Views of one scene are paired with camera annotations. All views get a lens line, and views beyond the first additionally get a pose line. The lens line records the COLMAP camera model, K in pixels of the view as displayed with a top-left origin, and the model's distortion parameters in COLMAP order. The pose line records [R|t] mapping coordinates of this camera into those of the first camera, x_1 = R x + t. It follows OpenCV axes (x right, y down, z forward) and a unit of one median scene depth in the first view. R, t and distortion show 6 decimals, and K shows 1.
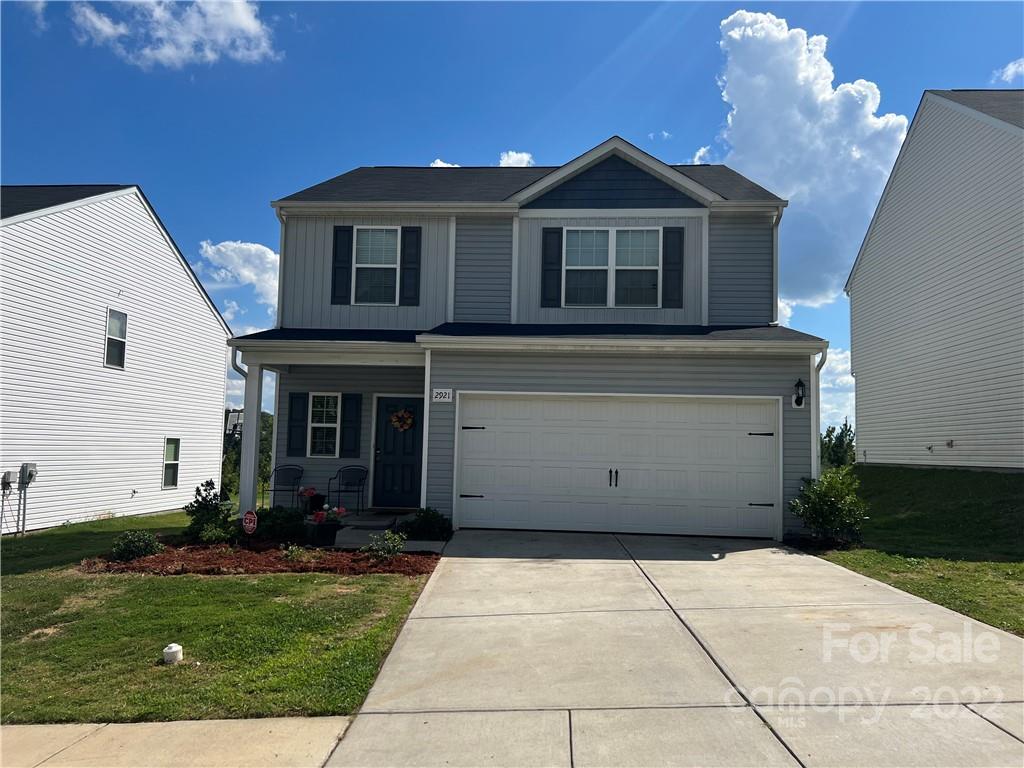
lens RADIAL K [[773.0, 0, 512.0], [0, 773.0, 384.0], [0, 0, 1]] dist [0.111831, -0.184089]
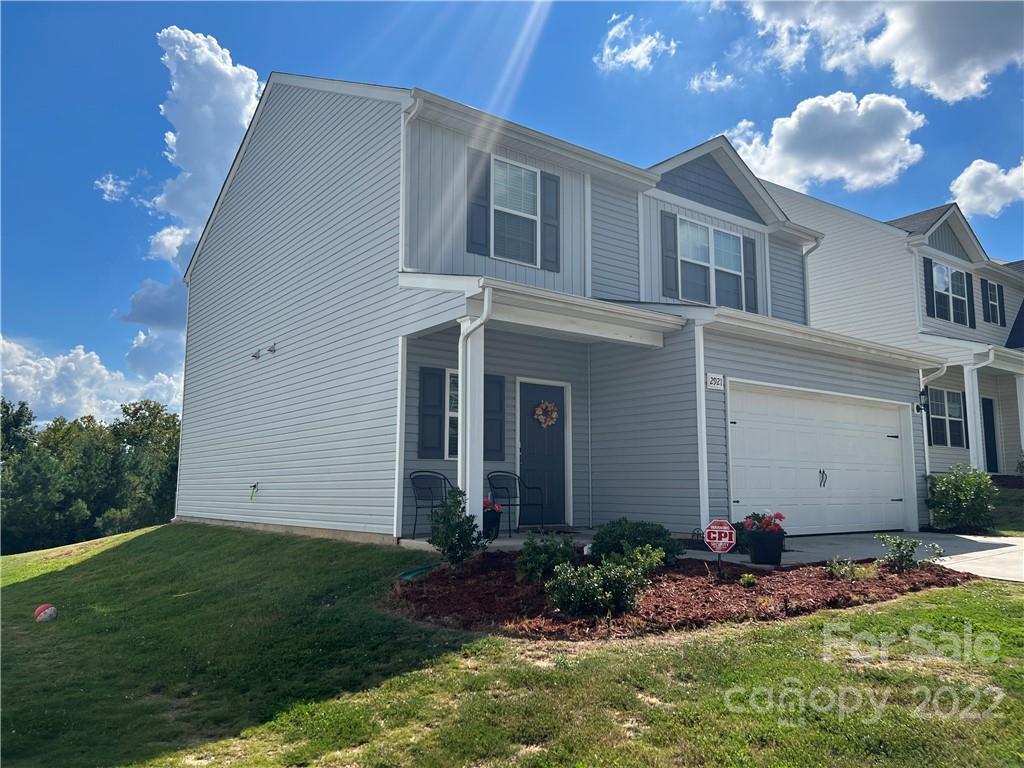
lens RADIAL K [[773.0, 0, 512.0], [0, 773.0, 384.0], [0, 0, 1]] dist [0.111831, -0.184089]
pose [[0.745391, 0.069217, 0.663025, -0.692623], [-0.041460, 0.997483, -0.057522, 0.063745], [-0.665337, 0.015387, 0.746384, 0.436742]]
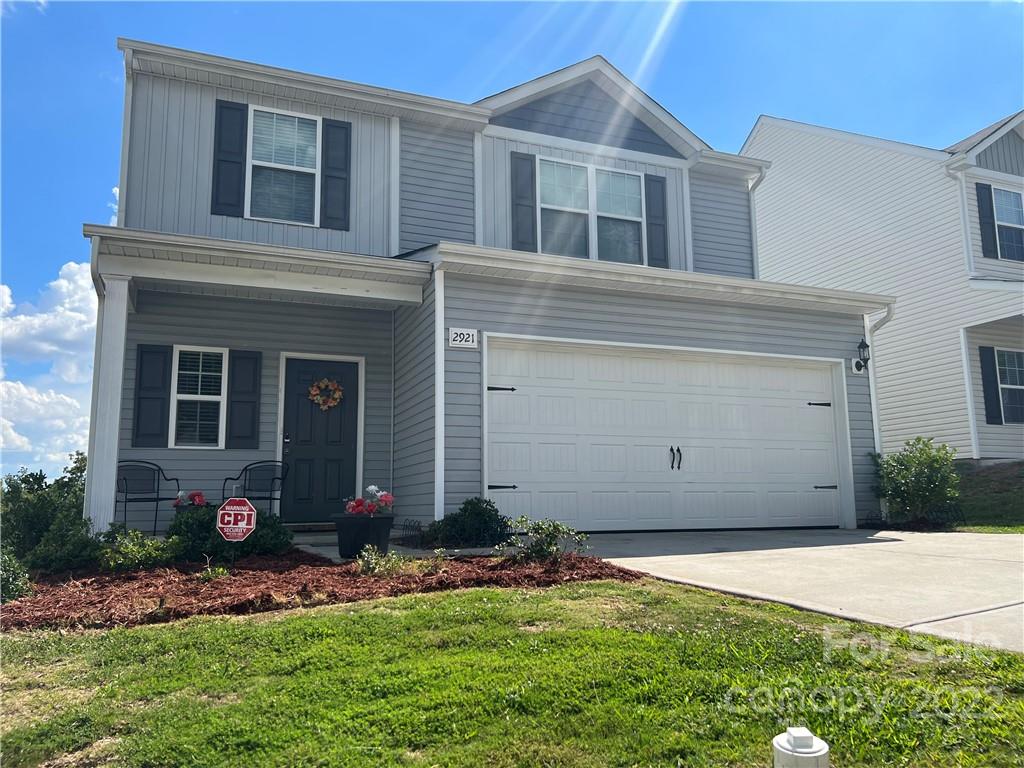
lens RADIAL K [[773.0, 0, 512.0], [0, 773.0, 384.0], [0, 0, 1]] dist [0.111831, -0.184089]
pose [[0.898569, 0.037035, 0.437267, -0.293875], [-0.003317, 0.996977, -0.077625, 0.091161], [-0.438820, 0.068301, 0.895975, 0.319512]]
